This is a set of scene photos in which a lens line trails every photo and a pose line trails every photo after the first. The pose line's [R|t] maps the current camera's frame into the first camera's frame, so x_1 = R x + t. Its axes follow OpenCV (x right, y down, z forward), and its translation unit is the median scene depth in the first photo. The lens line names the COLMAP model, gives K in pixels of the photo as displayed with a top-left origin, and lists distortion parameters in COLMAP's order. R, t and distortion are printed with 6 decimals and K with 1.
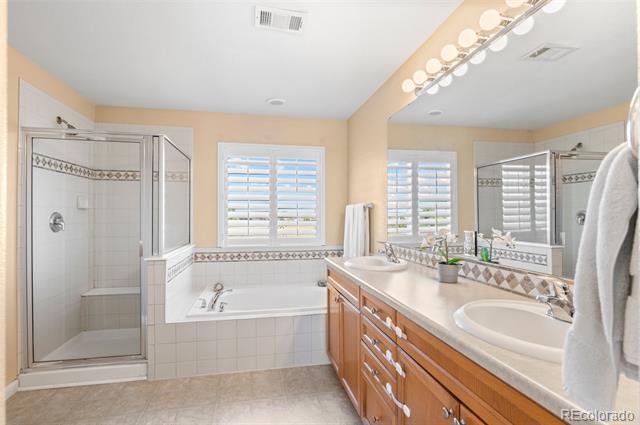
lens RADIAL K [[313.7, 0, 318.9], [0, 313.7, 213.7], [0, 0, 1]] dist [-0.001184, -0.000417]
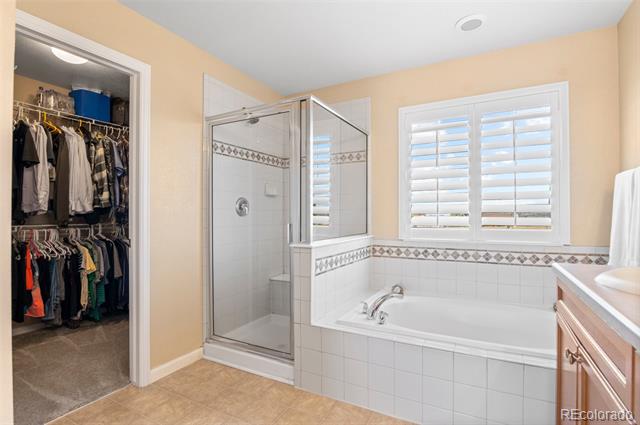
lens RADIAL K [[321.2, 0, 318.4], [0, 321.2, 219.5], [0, 0, 1]] dist [-0.018108, -0.000304]
pose [[0.770402, 0.004981, -0.637539, 0.053502], [0.009562, 0.999767, 0.019366, 0.051215], [0.637487, -0.021016, 0.770175, 0.333020]]
